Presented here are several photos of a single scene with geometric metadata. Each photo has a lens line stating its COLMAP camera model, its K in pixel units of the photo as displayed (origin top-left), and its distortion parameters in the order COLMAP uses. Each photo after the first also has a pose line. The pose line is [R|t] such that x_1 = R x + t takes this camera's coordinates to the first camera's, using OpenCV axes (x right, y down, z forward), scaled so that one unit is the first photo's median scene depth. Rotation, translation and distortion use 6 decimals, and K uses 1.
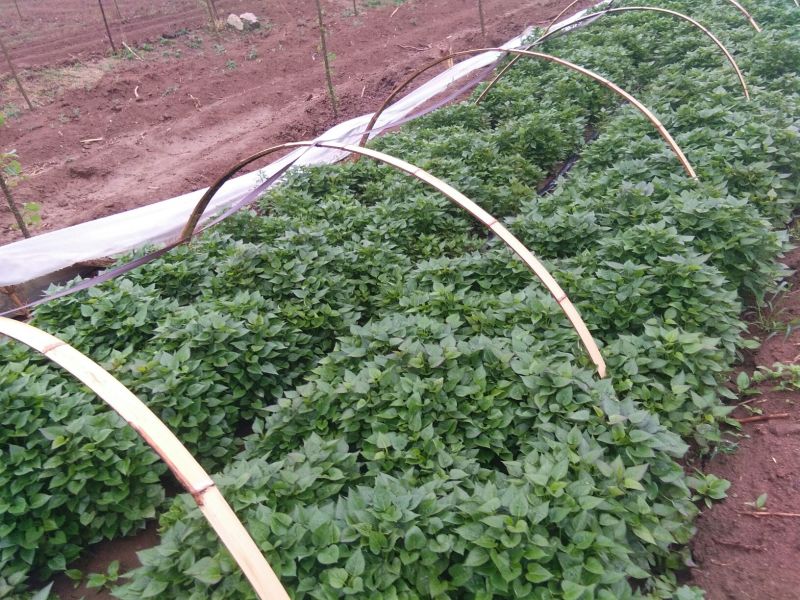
lens RADIAL K [[645.2, 0, 400.1], [0, 645.2, 303.6], [0, 0, 1]] dist [0.055131, -0.065575]
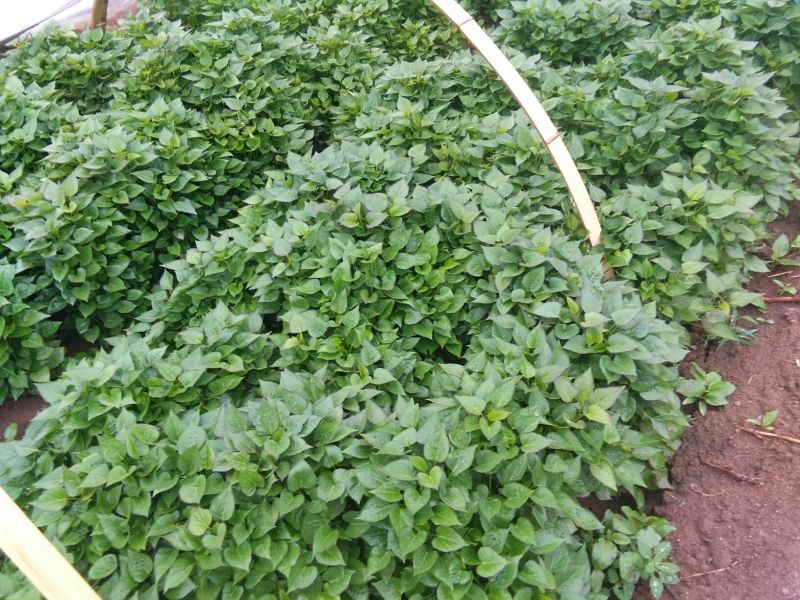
lens RADIAL K [[645.2, 0, 399.1], [0, 645.2, 299.7], [0, 0, 1]] dist [0.055131, -0.065575]
pose [[0.998255, 0.045956, -0.037089, 0.102662], [-0.031612, 0.946315, 0.321696, -0.059963], [0.049881, -0.319962, 0.946116, 0.219947]]
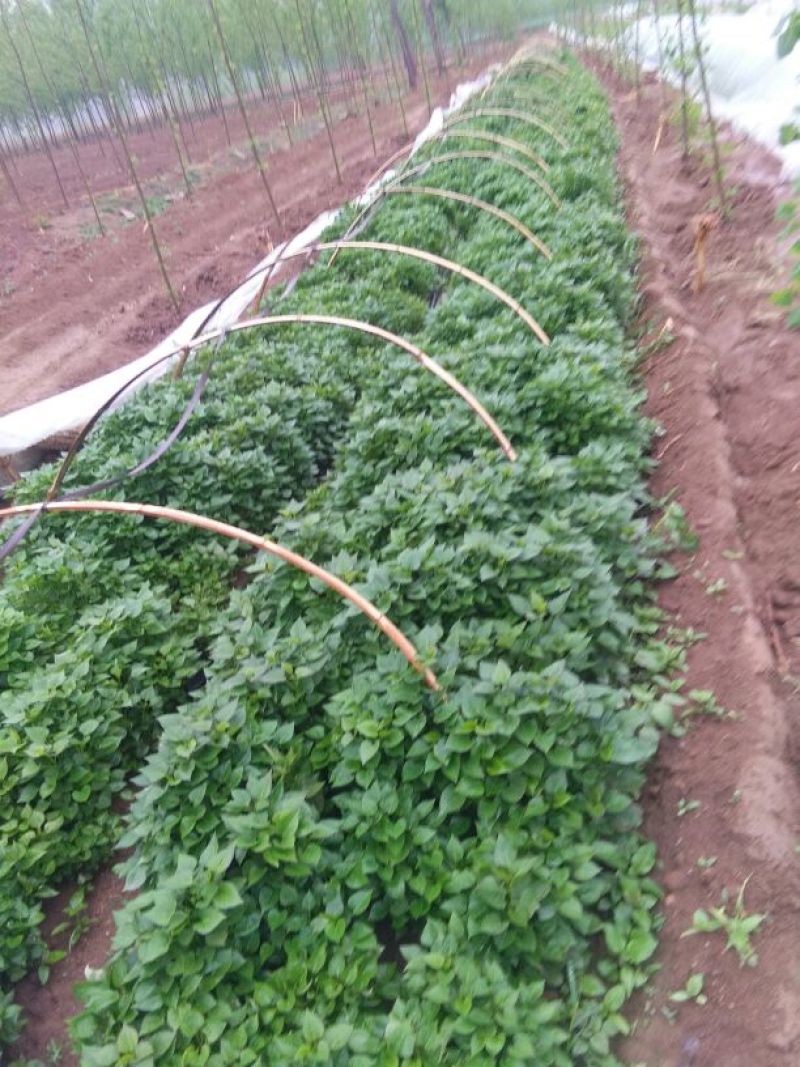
lens RADIAL K [[860.6, 0, 401.2], [0, 860.6, 545.1], [0, 0, 1]] dist [0.055131, -0.065575]
pose [[0.928879, -0.242886, 0.279627, -0.626357], [0.264443, 0.963506, -0.041534, 0.481579], [-0.259334, 0.112526, 0.959210, -0.707568]]
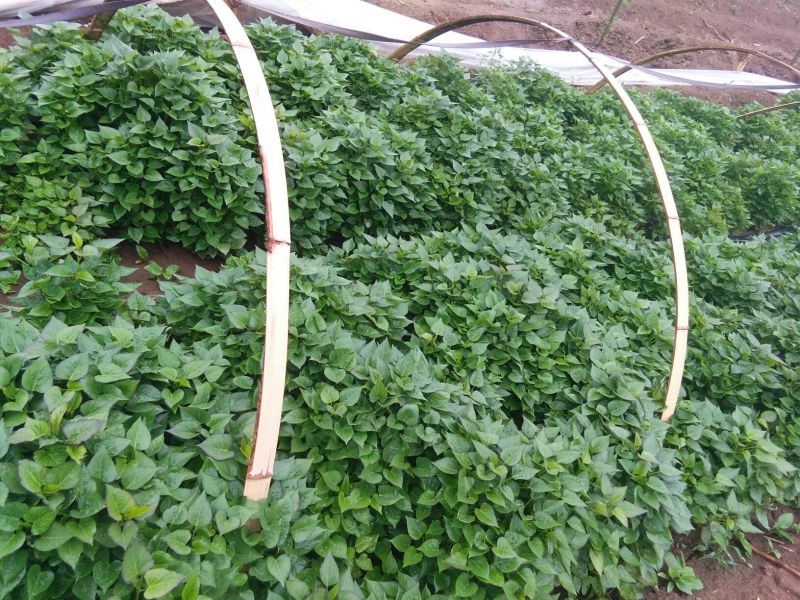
lens RADIAL K [[645.2, 0, 397.4], [0, 645.2, 301.6], [0, 0, 1]] dist [0.055131, -0.065575]
pose [[0.786136, 0.607619, -0.113088, 0.010183], [-0.587531, 0.791487, 0.168389, 0.040718], [0.191824, -0.065934, 0.979212, 0.010259]]
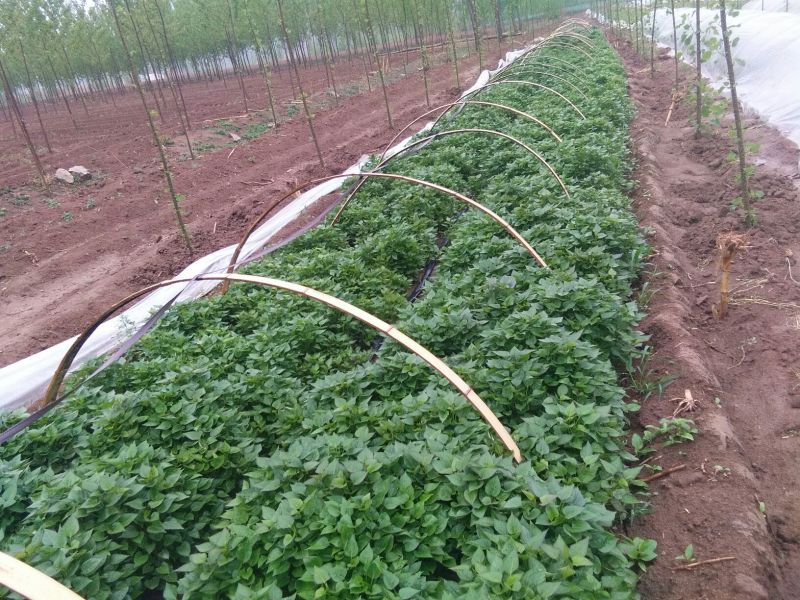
lens RADIAL K [[645.2, 0, 398.3], [0, 645.2, 299.3], [0, 0, 1]] dist [0.055131, -0.065575]
pose [[0.966043, -0.133215, 0.221392, -0.059353], [0.172639, 0.970298, -0.169466, 0.004567], [-0.192241, 0.201932, 0.960347, 0.002164]]
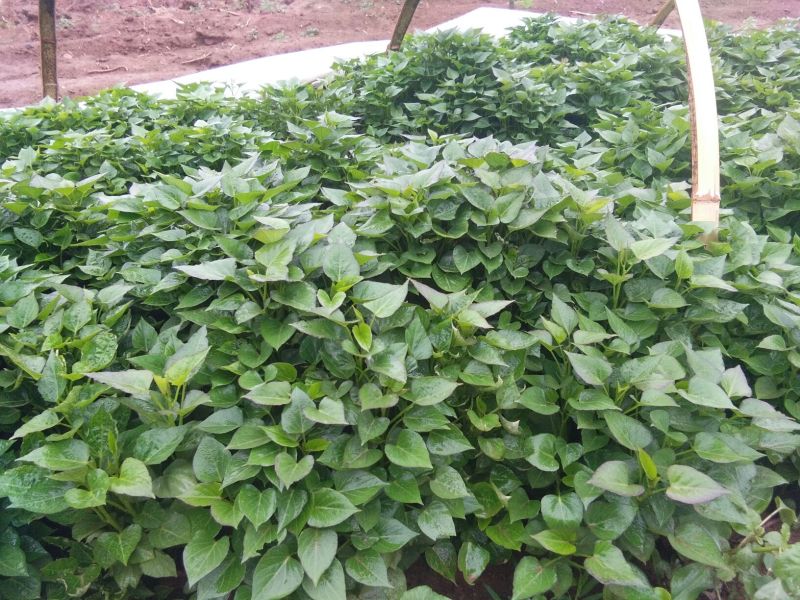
lens RADIAL K [[645.2, 0, 397.6], [0, 645.2, 302.5], [0, 0, 1]] dist [0.055131, -0.065575]
pose [[0.766959, 0.400140, -0.501659, 0.043748], [-0.389476, 0.911578, 0.131657, 0.422654], [0.509983, 0.094409, 0.854988, -0.007546]]
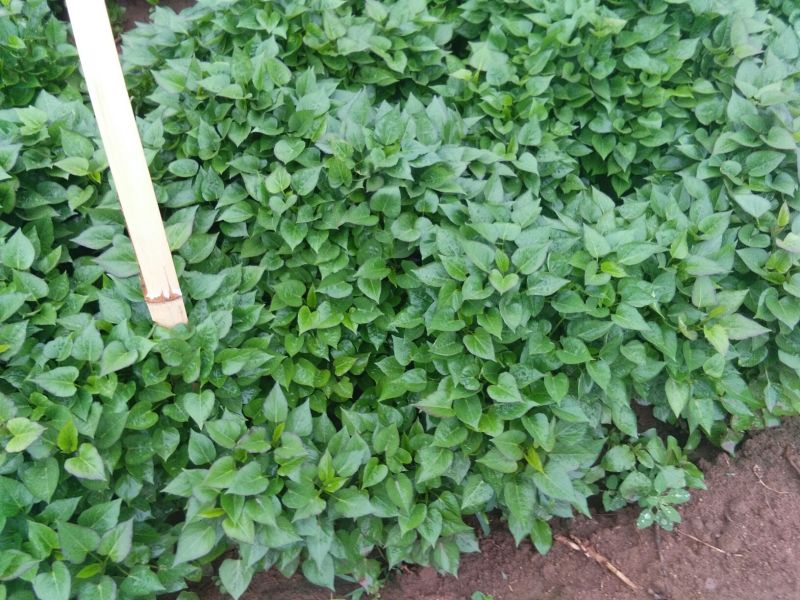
lens RADIAL K [[645.2, 0, 401.0], [0, 645.2, 300.8], [0, 0, 1]] dist [0.055131, -0.065575]
pose [[0.776809, 0.614459, -0.137871, 0.128703], [-0.407704, 0.657577, 0.633538, -0.013416], [0.479944, -0.435927, 0.761329, 0.273214]]
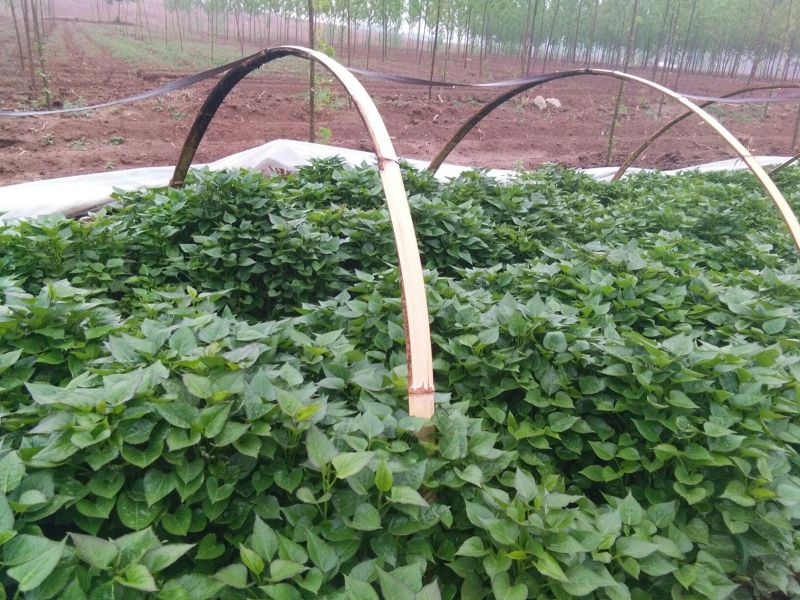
lens RADIAL K [[645.2, 0, 397.7], [0, 645.2, 299.6], [0, 0, 1]] dist [0.055131, -0.065575]
pose [[0.881332, 0.321130, -0.346596, 0.083067], [-0.372916, 0.923204, -0.092887, 0.312195], [0.290150, 0.211115, 0.933404, 0.024881]]
